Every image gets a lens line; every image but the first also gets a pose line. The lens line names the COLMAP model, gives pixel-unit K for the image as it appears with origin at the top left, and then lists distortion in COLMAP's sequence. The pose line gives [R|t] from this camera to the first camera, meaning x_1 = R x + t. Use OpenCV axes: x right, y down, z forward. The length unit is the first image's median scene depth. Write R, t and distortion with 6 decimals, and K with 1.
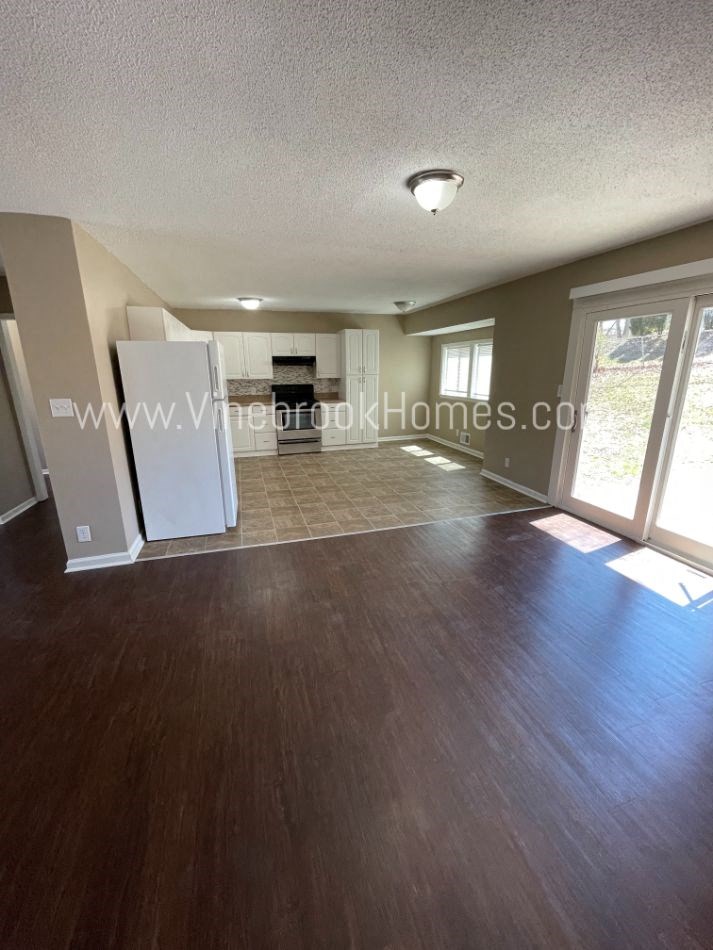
lens RADIAL K [[388.3, 0, 352.1], [0, 388.3, 476.1], [0, 0, 1]] dist [-0.002523, -0.000193]
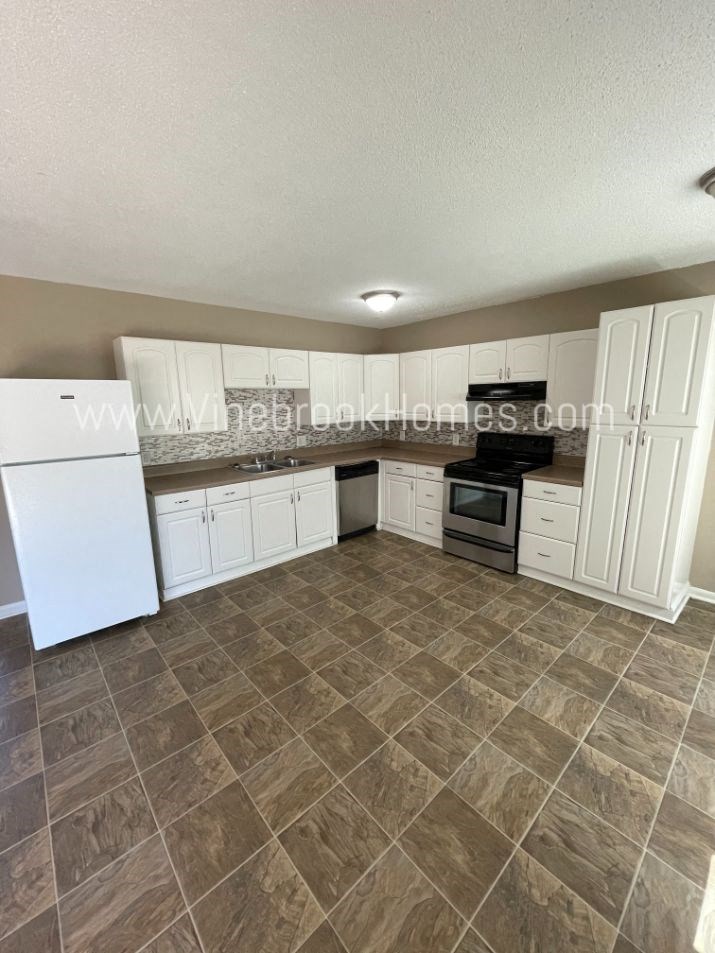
lens RADIAL K [[389.5, 0, 357.9], [0, 389.5, 482.1], [0, 0, 1]] dist [-0.002523, -0.000193]
pose [[0.435139, 0.191032, -0.879864, 0.252220], [-0.226847, 0.968968, 0.098190, -0.184577], [0.871318, 0.156868, 0.464971, 0.600296]]
